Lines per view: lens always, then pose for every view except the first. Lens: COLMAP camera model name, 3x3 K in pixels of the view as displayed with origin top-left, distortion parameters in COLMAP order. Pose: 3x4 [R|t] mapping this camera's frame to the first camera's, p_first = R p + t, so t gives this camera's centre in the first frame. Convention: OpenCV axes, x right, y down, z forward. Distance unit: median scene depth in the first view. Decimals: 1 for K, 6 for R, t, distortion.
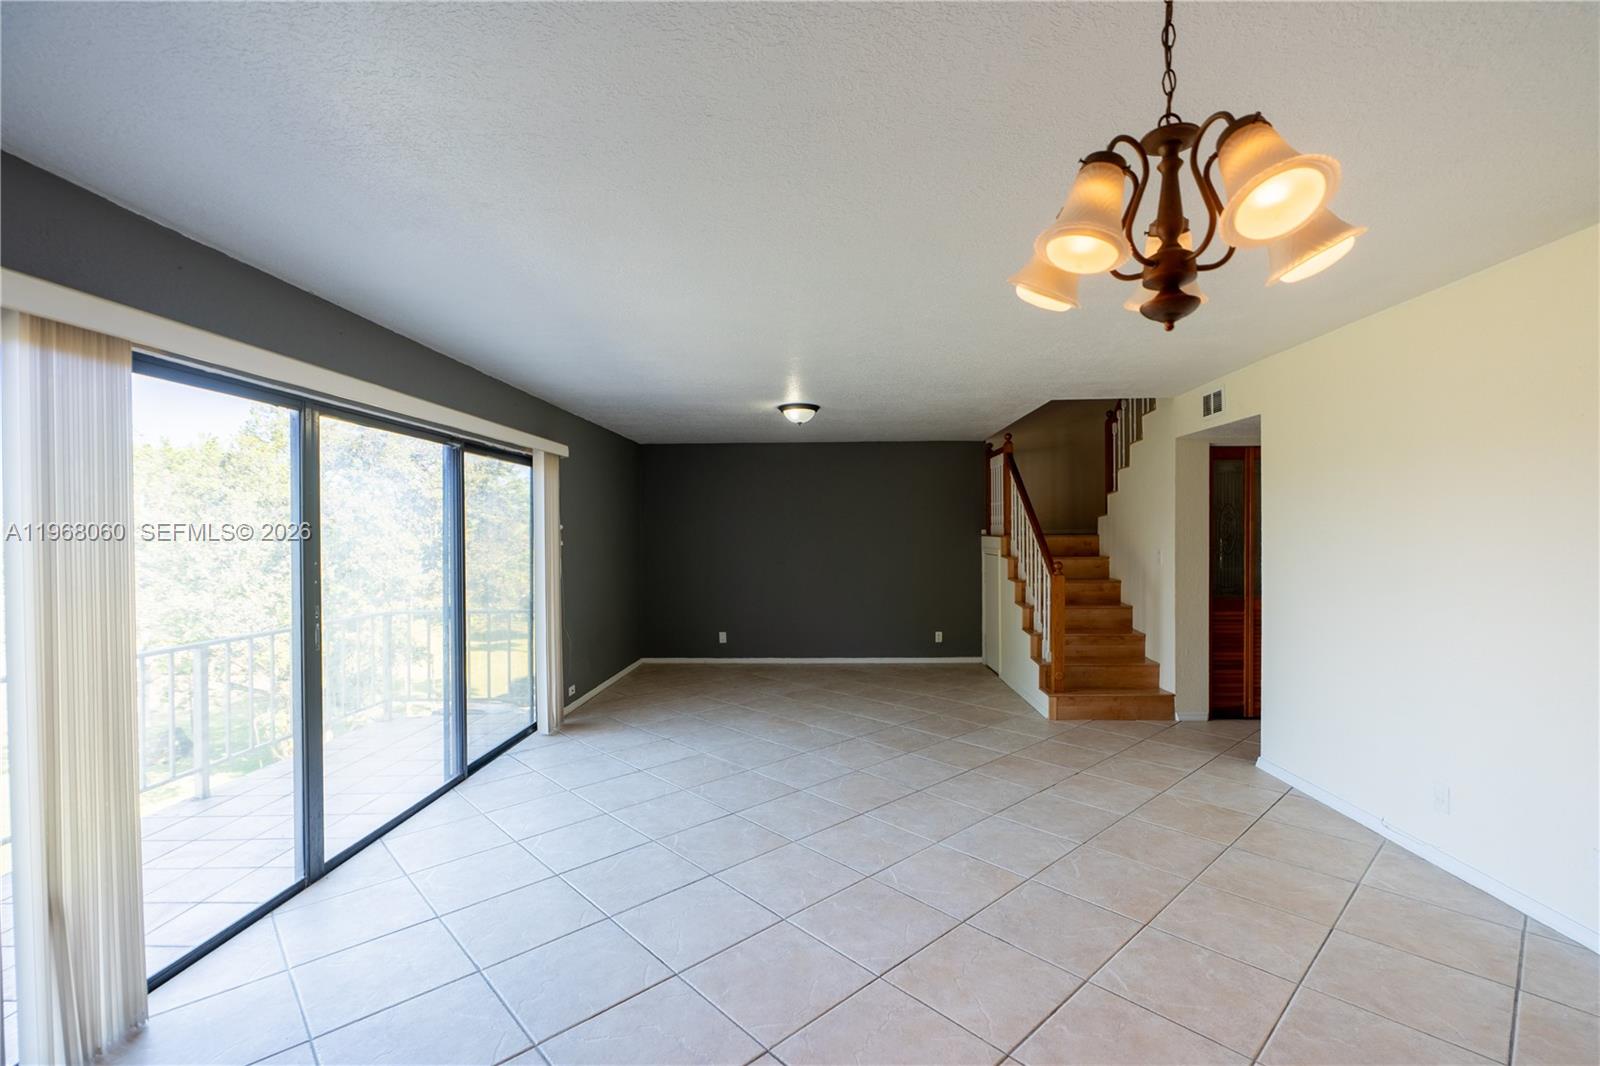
lens RADIAL K [[707.8, 0, 801.5], [0, 707.8, 541.3], [0, 0, 1]] dist [-0.010651, 0.003878]
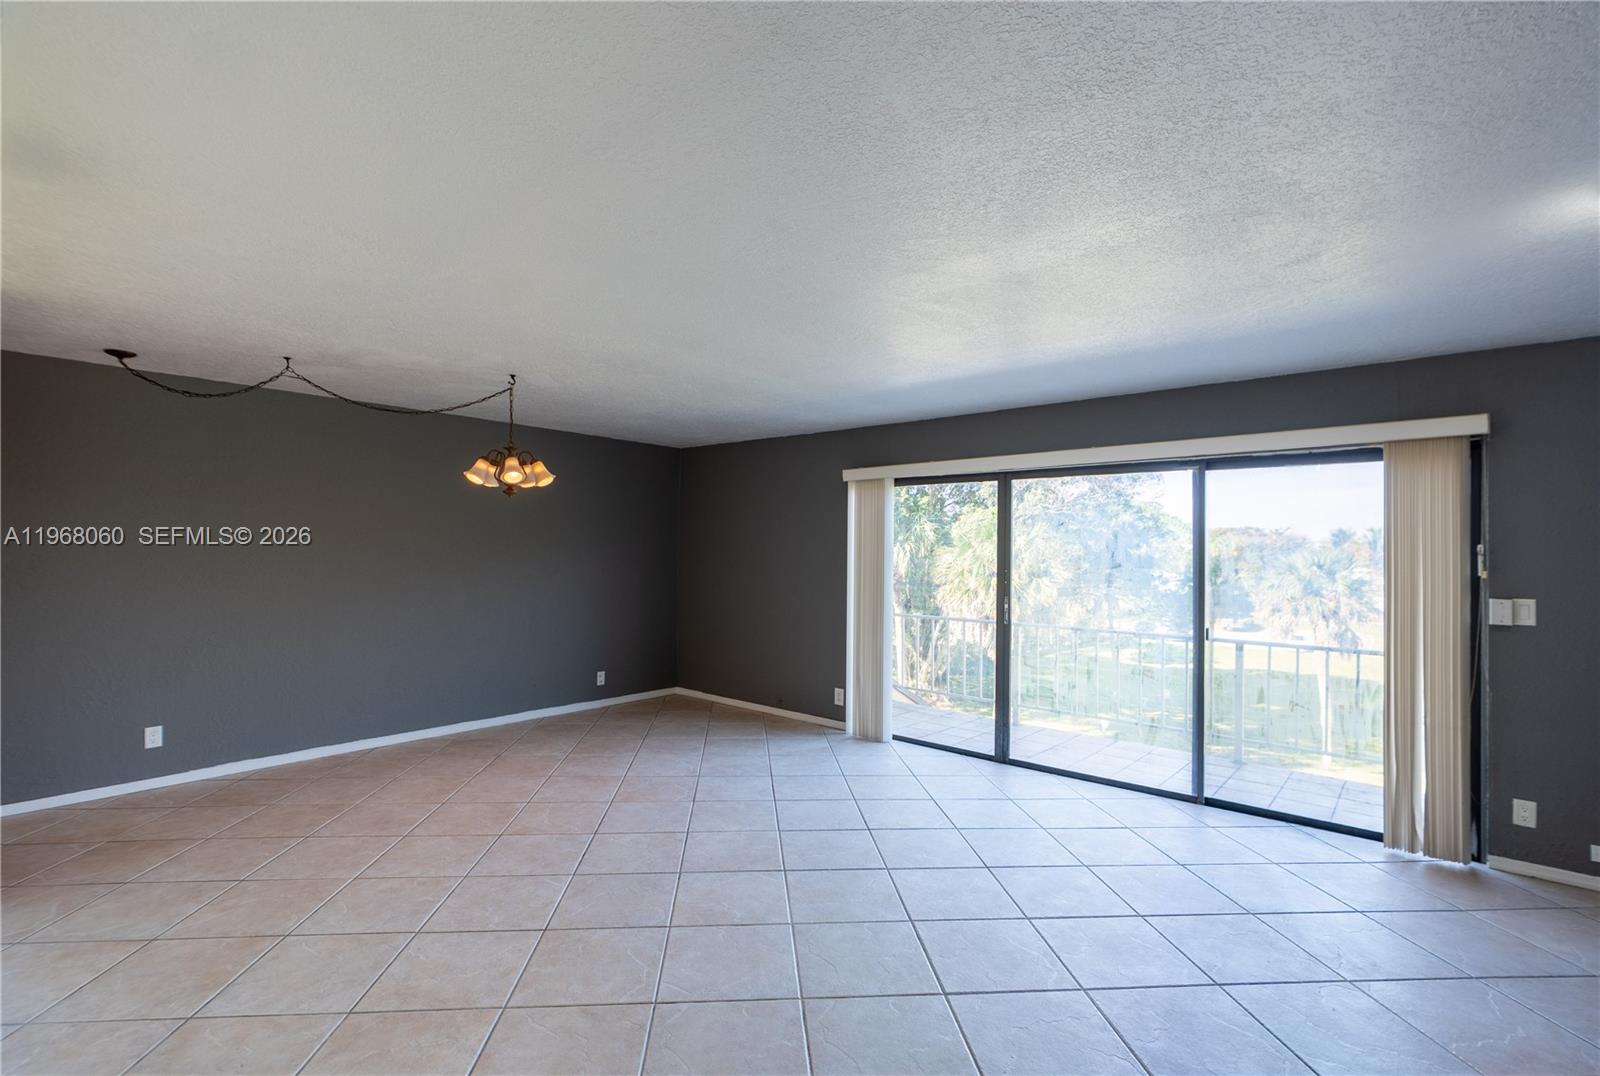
lens RADIAL K [[707.8, 0, 790.8], [0, 707.8, 540.4], [0, 0, 1]] dist [-0.010651, 0.003878]
pose [[-0.623170, -0.013857, -0.781964, 0.887996], [-0.017037, 0.999846, -0.004140, -0.025100], [0.781901, 0.010743, -0.623310, 1.577231]]
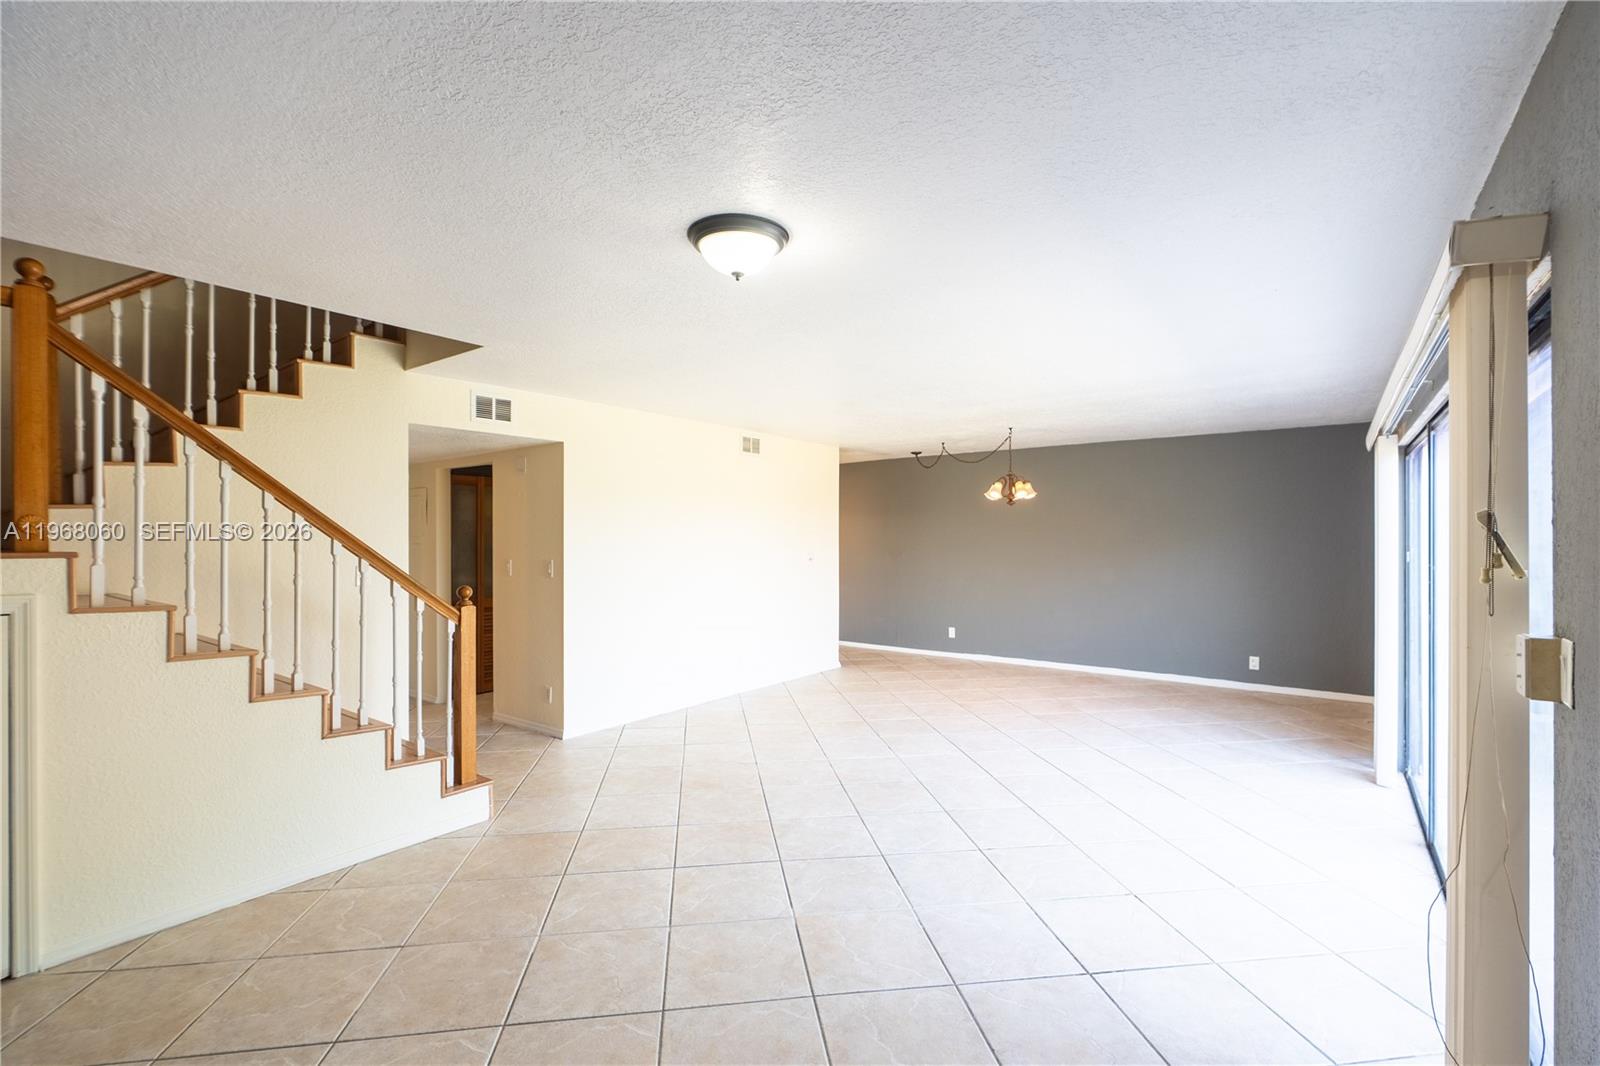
lens RADIAL K [[707.8, 0, 807.0], [0, 707.8, 531.7], [0, 0, 1]] dist [-0.010651, 0.003878]
pose [[-0.833477, 0.010475, 0.552455, -0.468009], [0.012553, 0.999921, -0.000020, -0.033313], [-0.552412, 0.006919, -0.833542, 2.384684]]
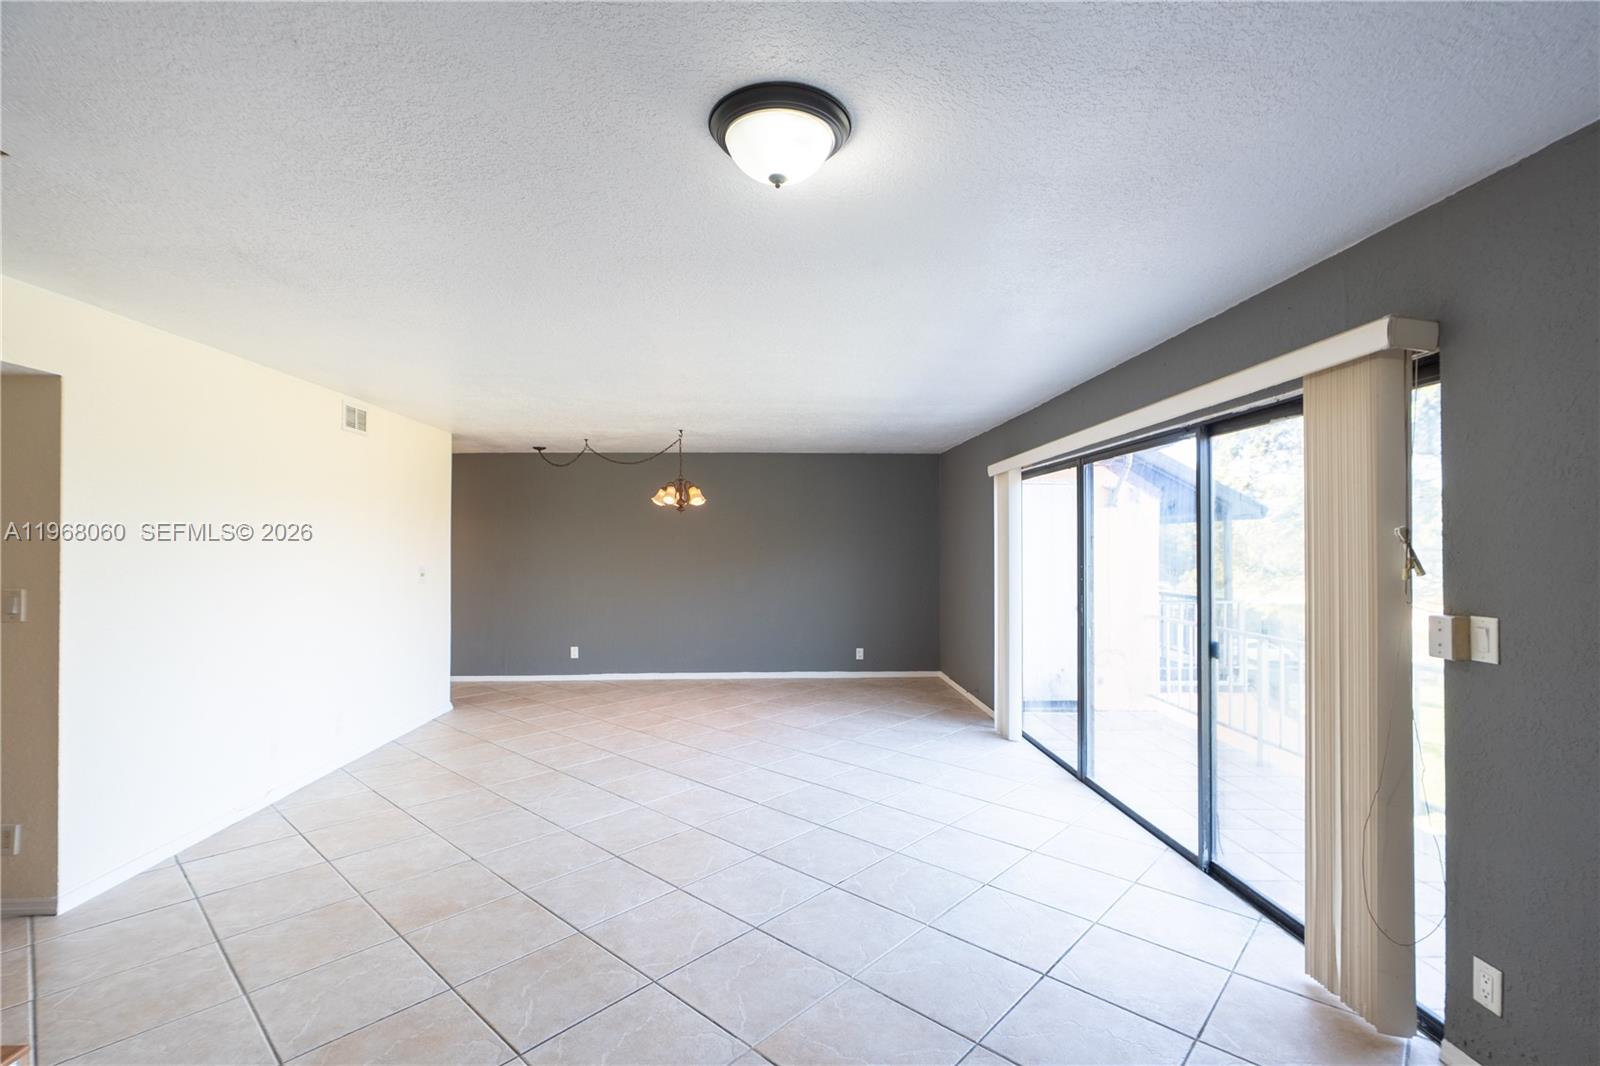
lens RADIAL K [[707.8, 0, 805.8], [0, 707.8, 540.3], [0, 0, 1]] dist [-0.010651, 0.003878]
pose [[-0.994513, 0.005077, -0.104486, 0.039226], [0.004532, 0.999975, 0.005455, -0.034873], [0.104511, 0.004951, -0.994511, 2.325505]]
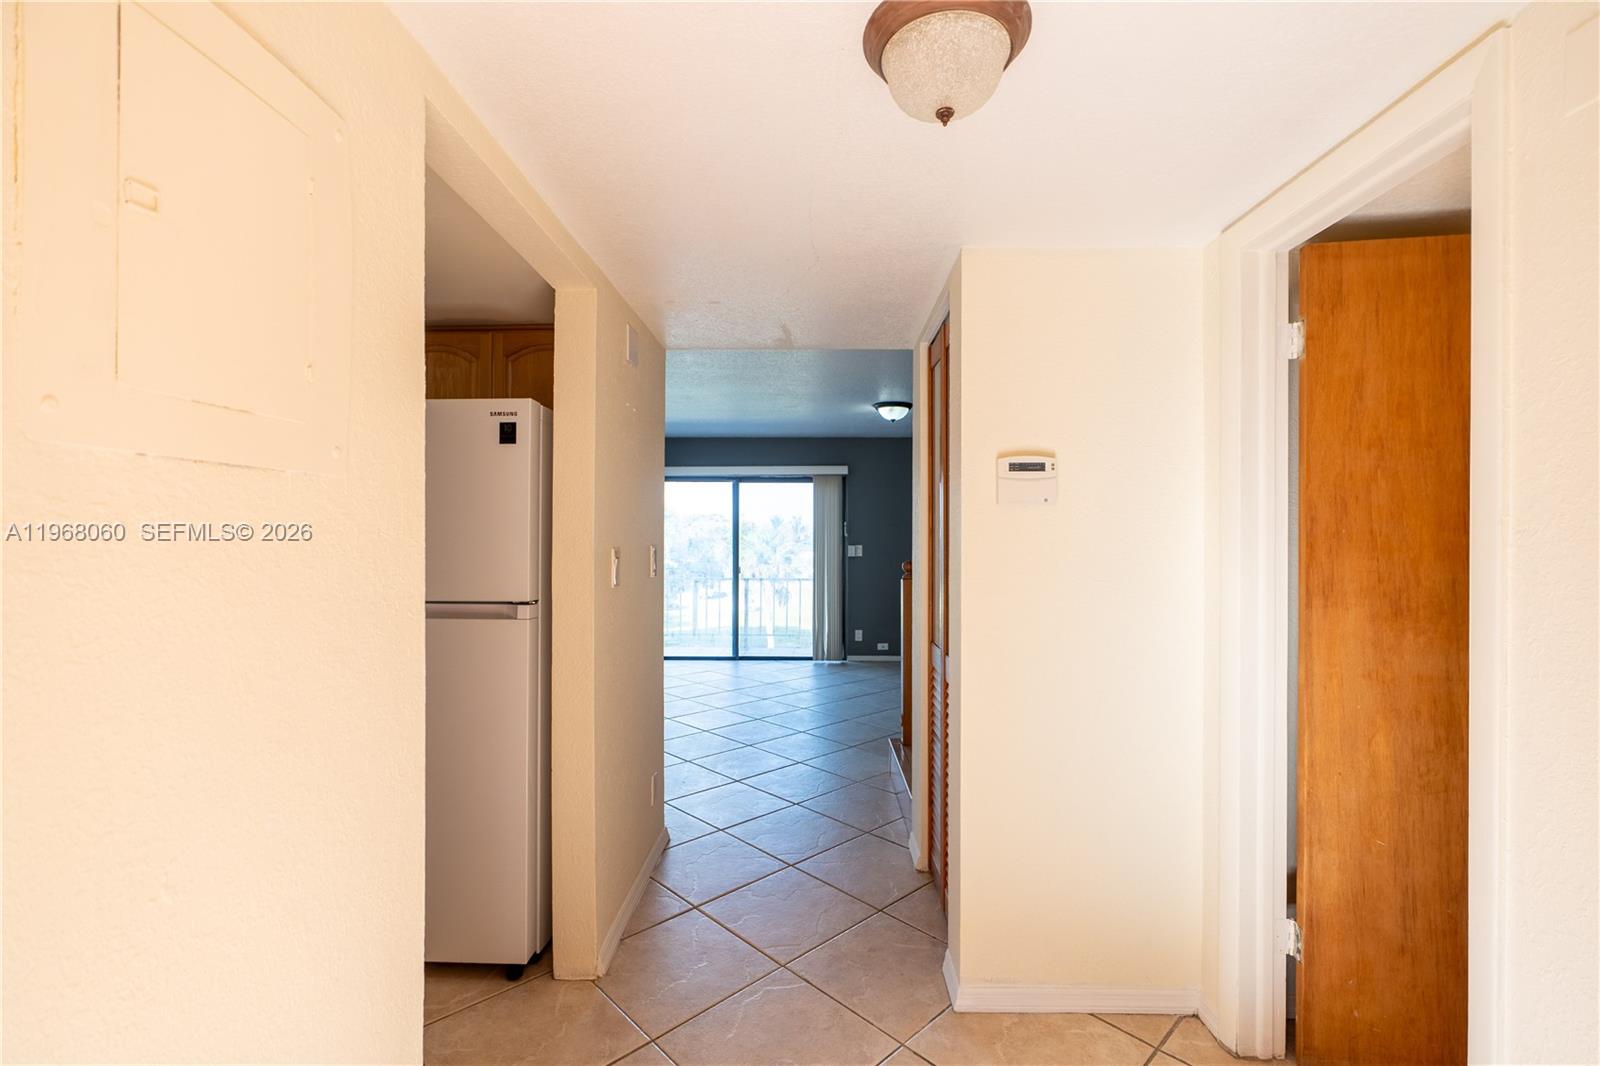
lens RADIAL K [[707.8, 0, 790.4], [0, 707.8, 539.8], [0, 0, 1]] dist [-0.010651, 0.003878]
pose [[0.011922, 0.007464, -0.999901, 1.868458], [-0.011585, 0.999906, 0.007326, 0.005016], [0.999862, 0.011496, 0.012008, 1.509535]]
